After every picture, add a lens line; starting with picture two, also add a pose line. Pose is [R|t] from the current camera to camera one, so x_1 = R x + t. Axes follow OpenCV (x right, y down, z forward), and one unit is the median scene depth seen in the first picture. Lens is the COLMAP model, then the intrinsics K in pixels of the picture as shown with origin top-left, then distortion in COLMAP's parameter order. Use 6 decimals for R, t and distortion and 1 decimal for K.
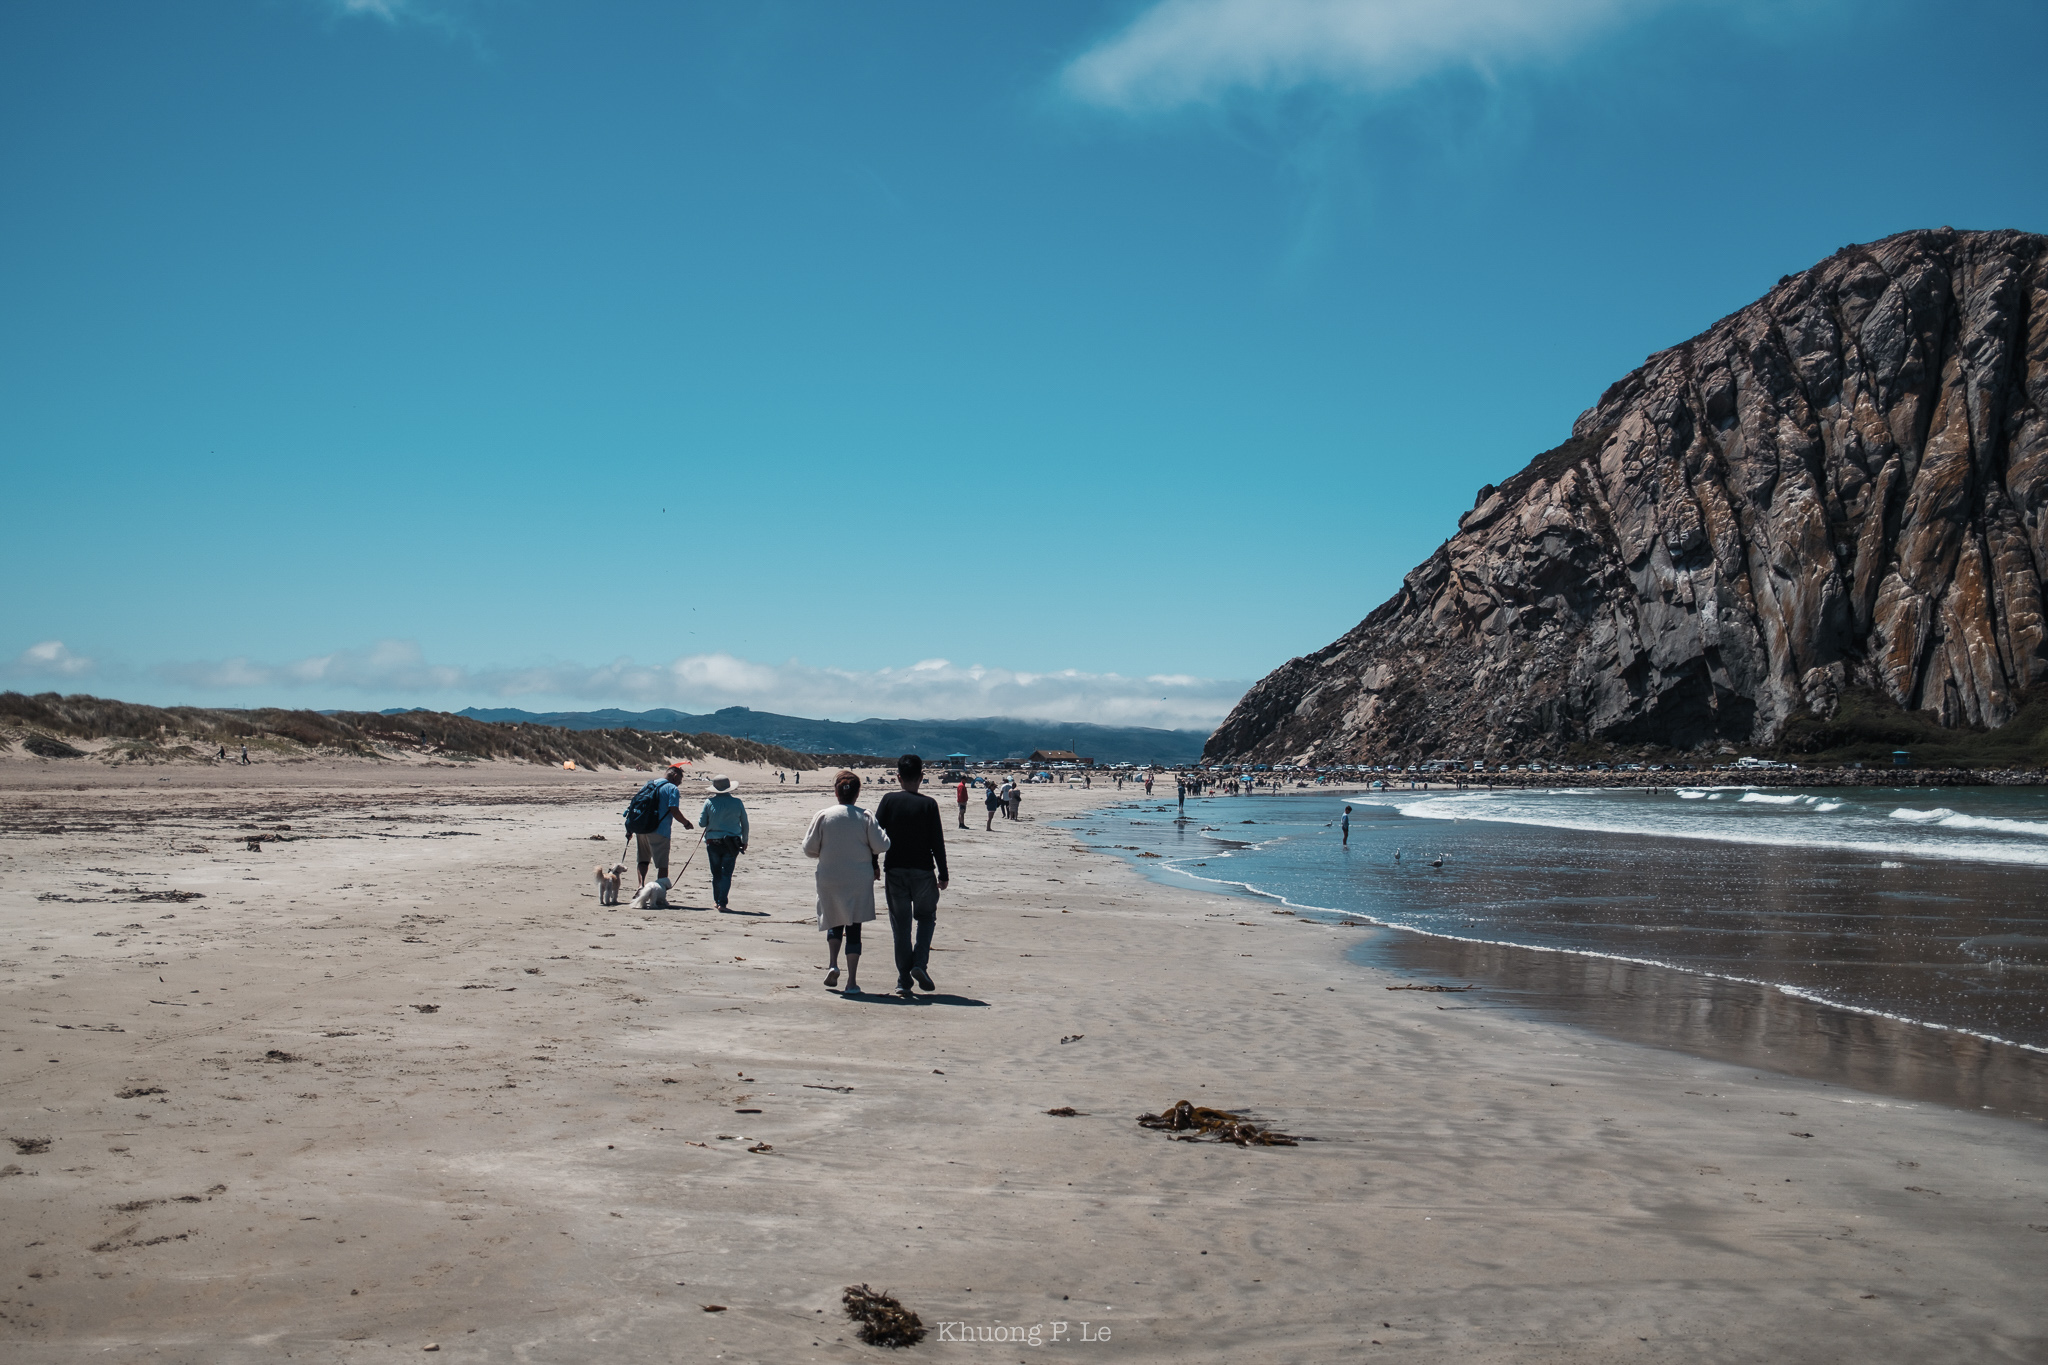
lens RADIAL K [[2070.5, 0, 1015.3], [0, 2070.5, 694.6], [0, 0, 1]] dist [-0.054006, 0.141431]
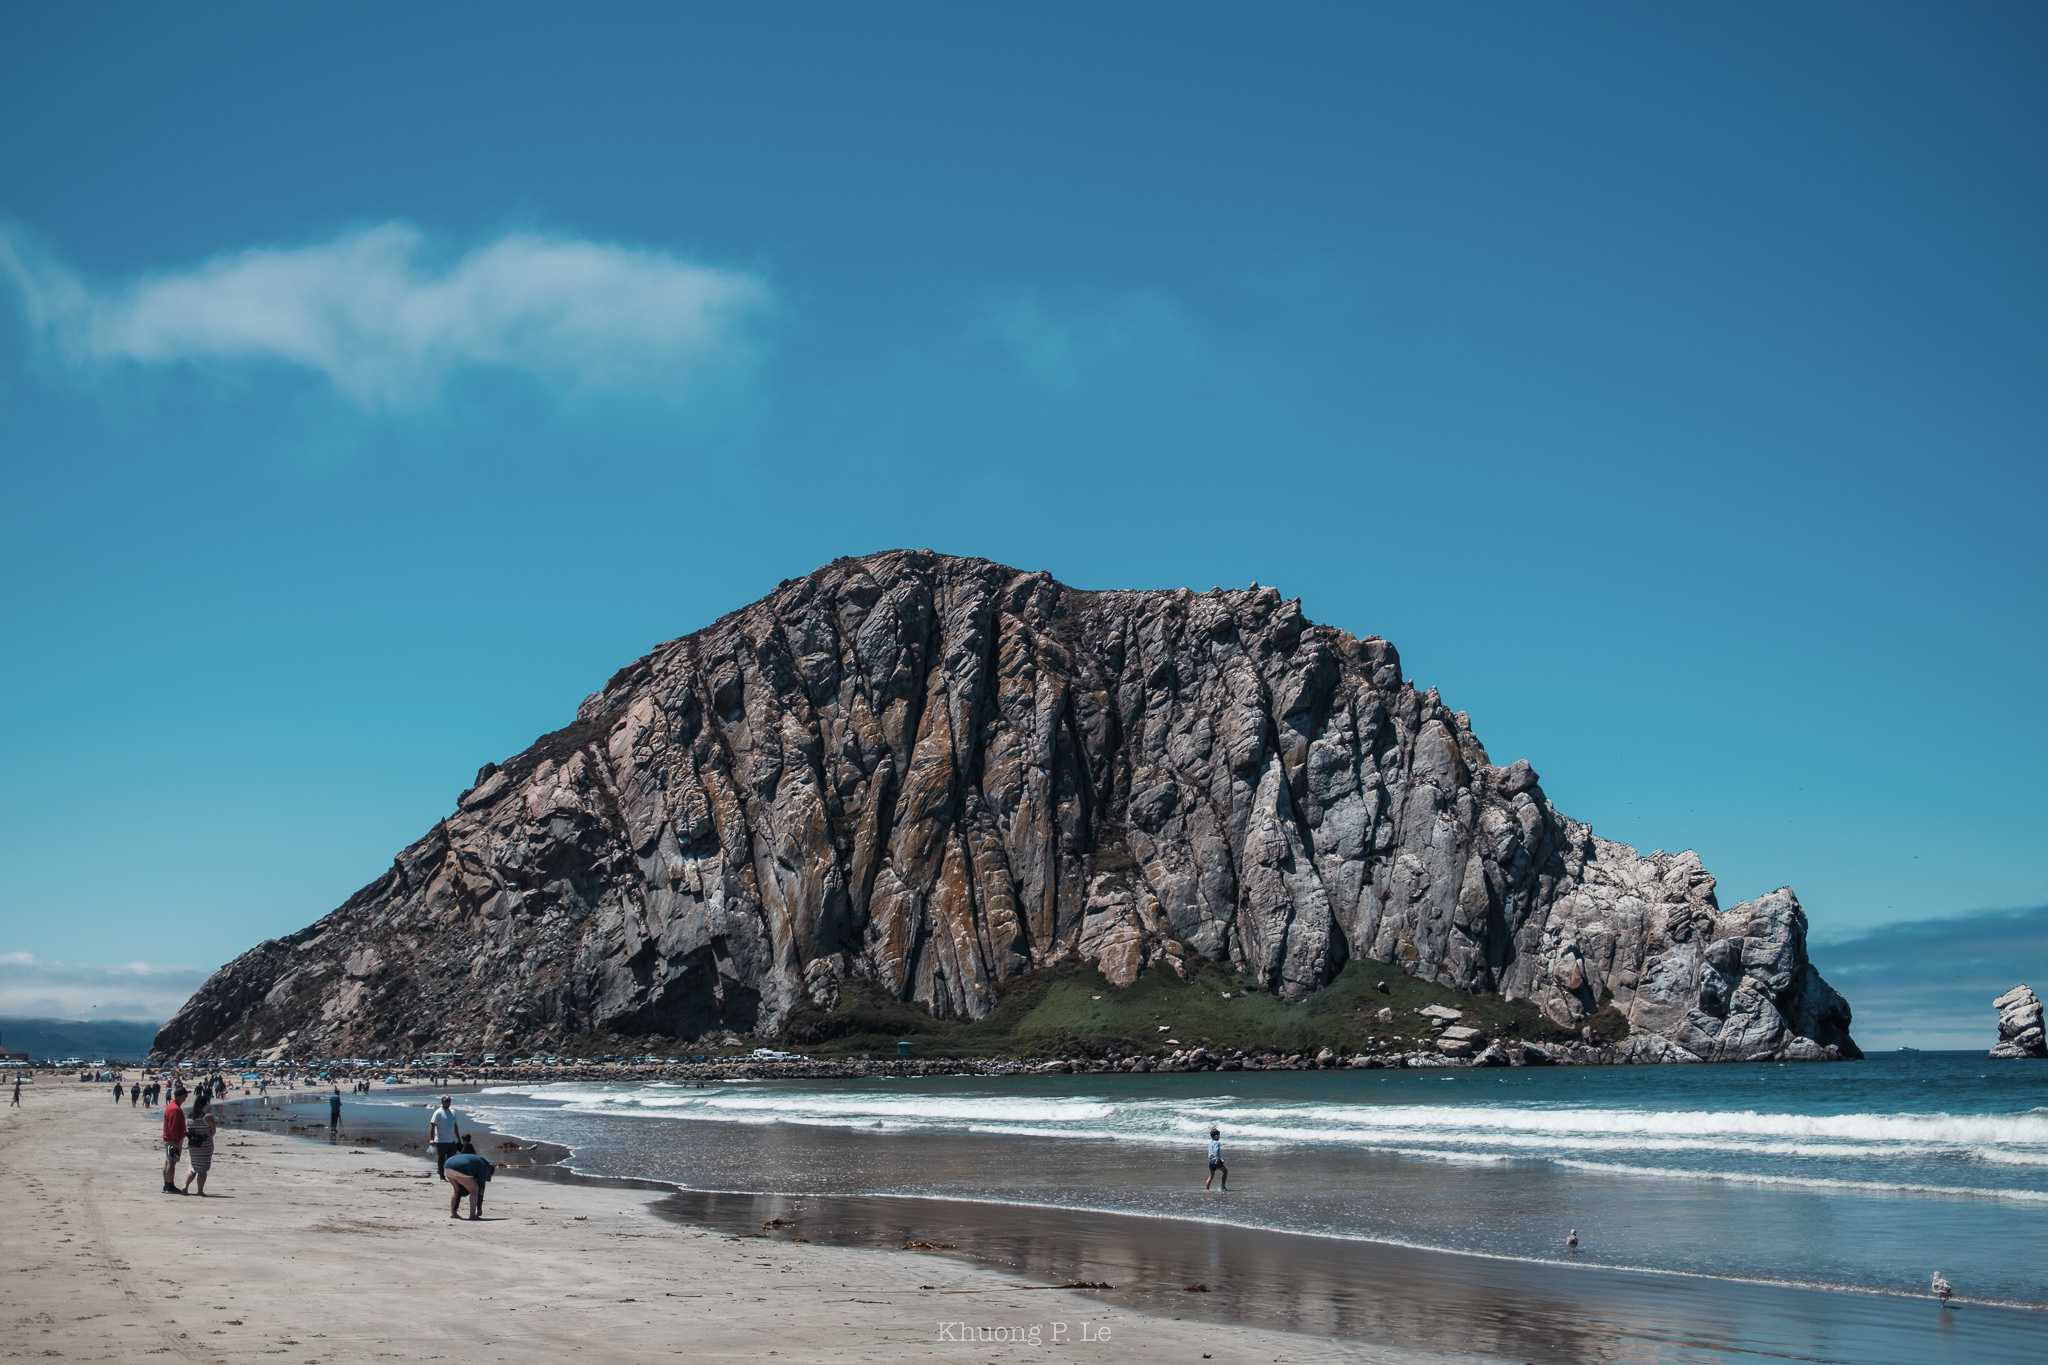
lens RADIAL K [[2070.5, 0, 1015.3], [0, 2070.5, 694.6], [0, 0, 1]] dist [-0.054006, 0.141431]
pose [[0.880042, 0.074131, 0.469075, -0.011291], [-0.007974, 0.989909, -0.141482, 0.001233], [-0.474829, 0.120770, 0.871752, 0.046585]]
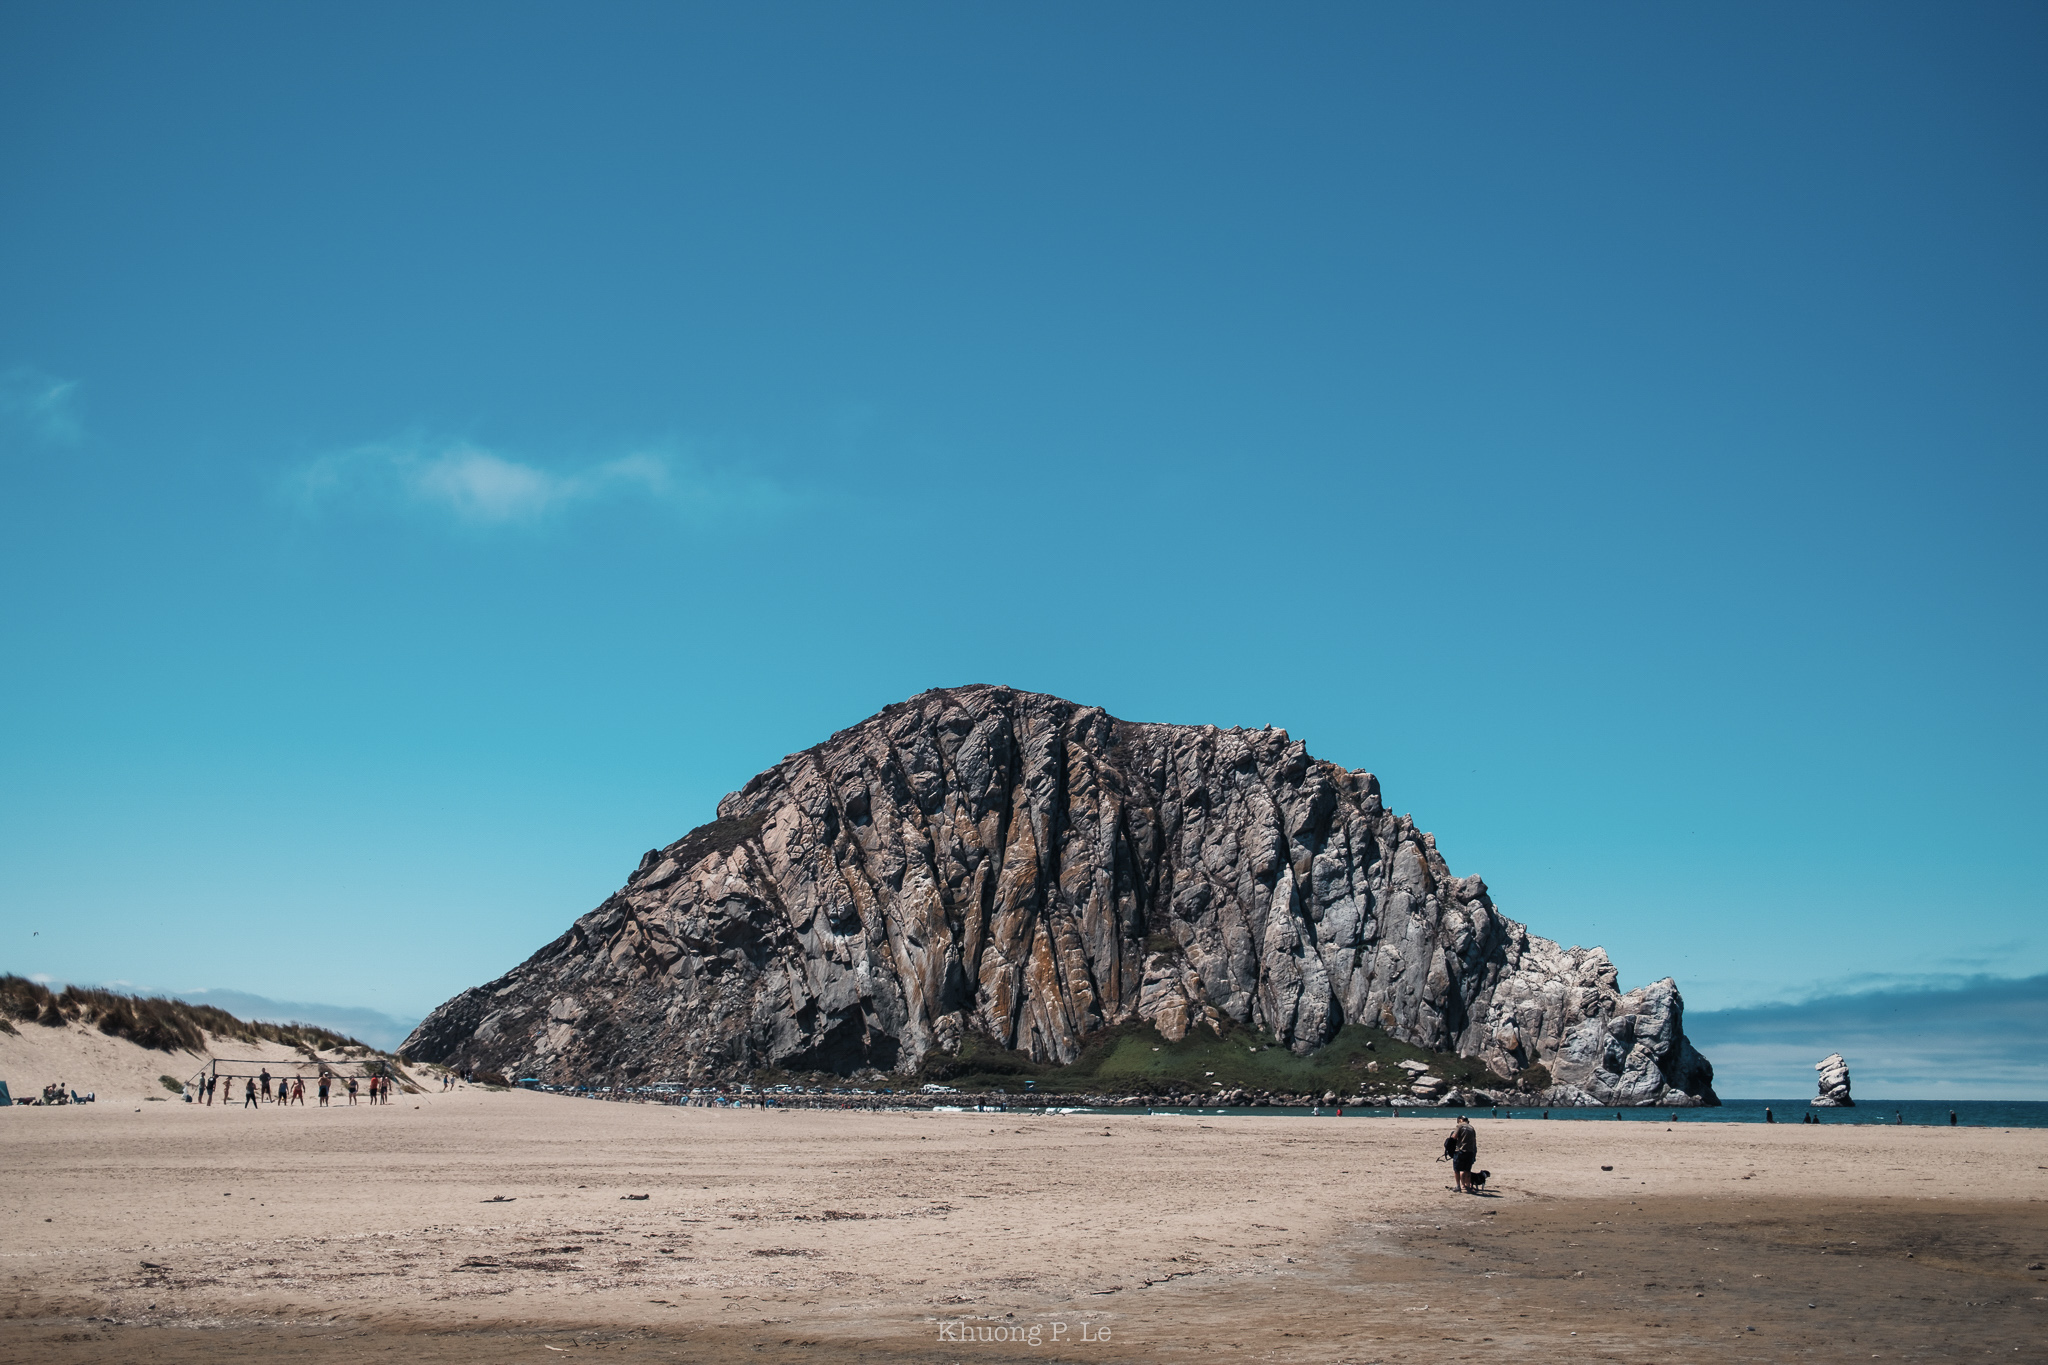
lens RADIAL K [[2070.5, 0, 1015.3], [0, 2070.5, 694.6], [0, 0, 1]] dist [-0.054006, 0.141431]
pose [[0.861917, 0.103036, 0.496470, -0.233134], [-0.027437, 0.987179, -0.157242, -0.008181], [-0.506307, 0.121908, 0.853693, -0.175134]]
